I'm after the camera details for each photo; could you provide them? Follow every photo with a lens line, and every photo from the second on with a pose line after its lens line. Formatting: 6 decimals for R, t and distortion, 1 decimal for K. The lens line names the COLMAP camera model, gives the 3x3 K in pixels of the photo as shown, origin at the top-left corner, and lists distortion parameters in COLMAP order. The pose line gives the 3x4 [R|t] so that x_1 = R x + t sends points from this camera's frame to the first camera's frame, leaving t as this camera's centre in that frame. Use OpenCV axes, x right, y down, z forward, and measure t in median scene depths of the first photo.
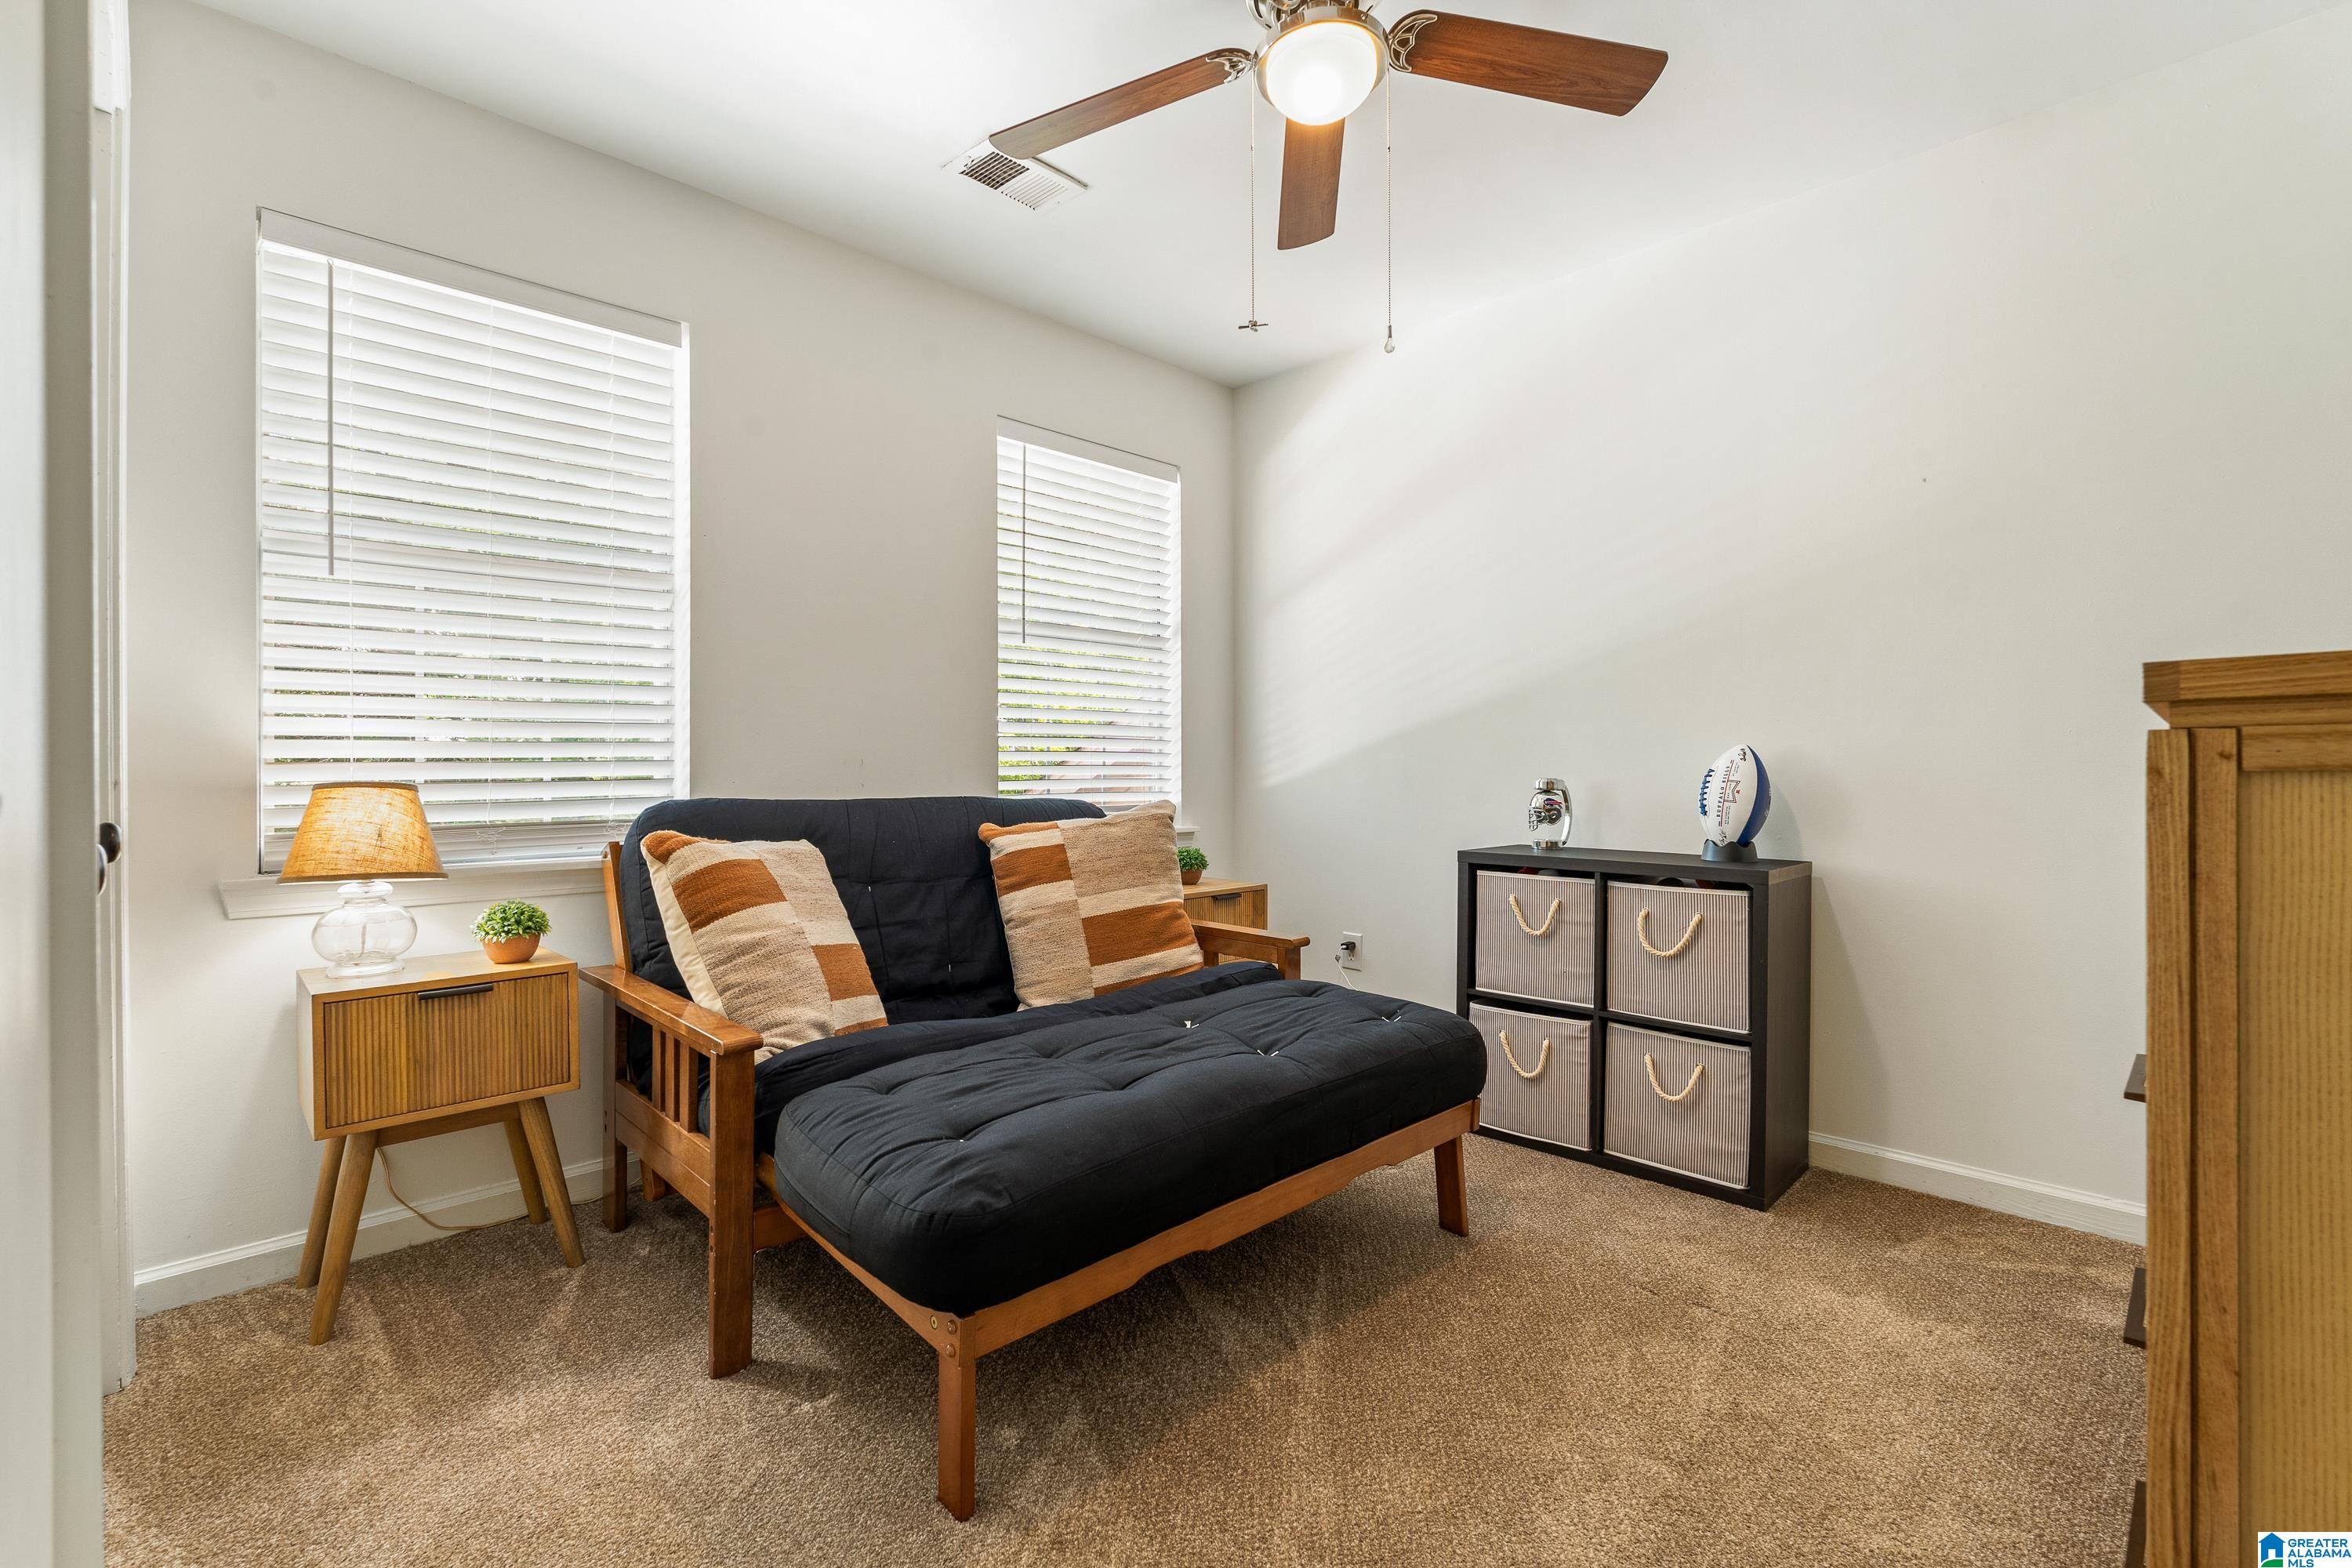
lens RADIAL K [[1043.8, 0, 1176.0], [0, 1043.8, 784.0], [0, 0, 1]] dist [-0.001102, 0.000173]
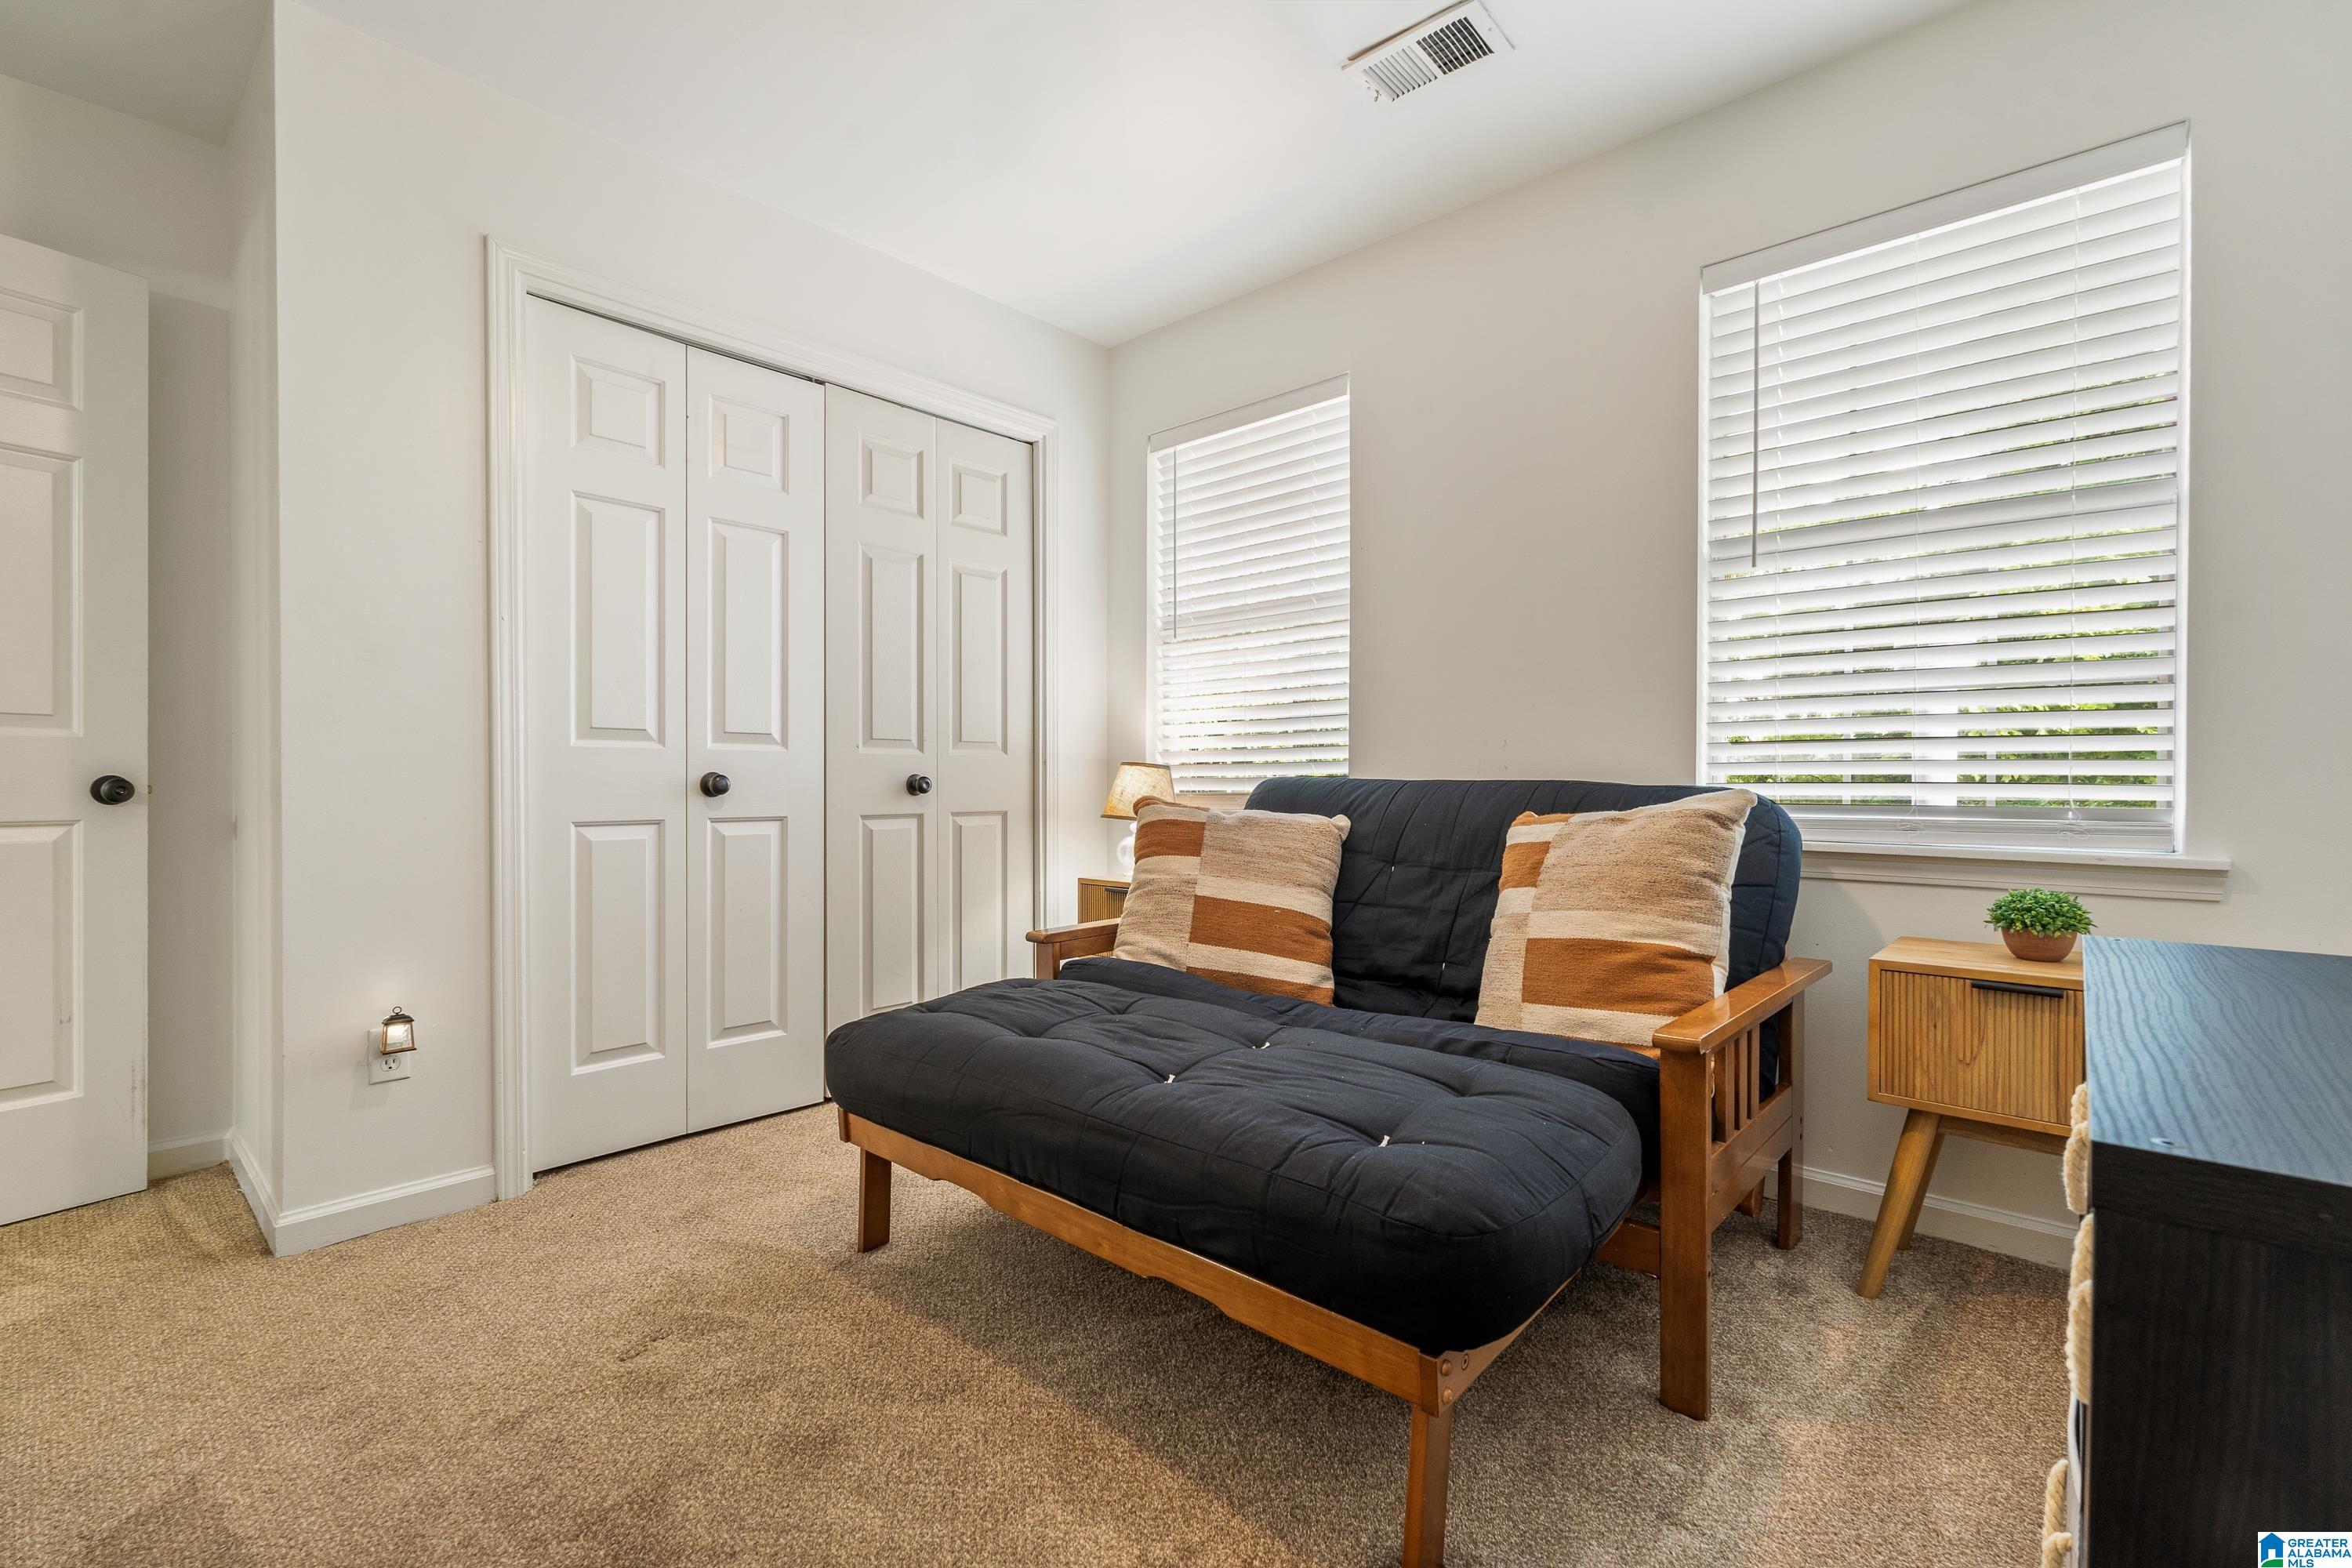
lens RADIAL K [[1036.2, 0, 1162.9], [0, 1036.2, 774.0], [0, 0, 1]] dist [-0.001709, -0.000570]
pose [[0.077144, 0.007136, -0.996994, 0.685200], [0.002132, 0.999971, 0.007322, 0.000231], [0.997018, -0.002690, 0.077127, 0.695296]]
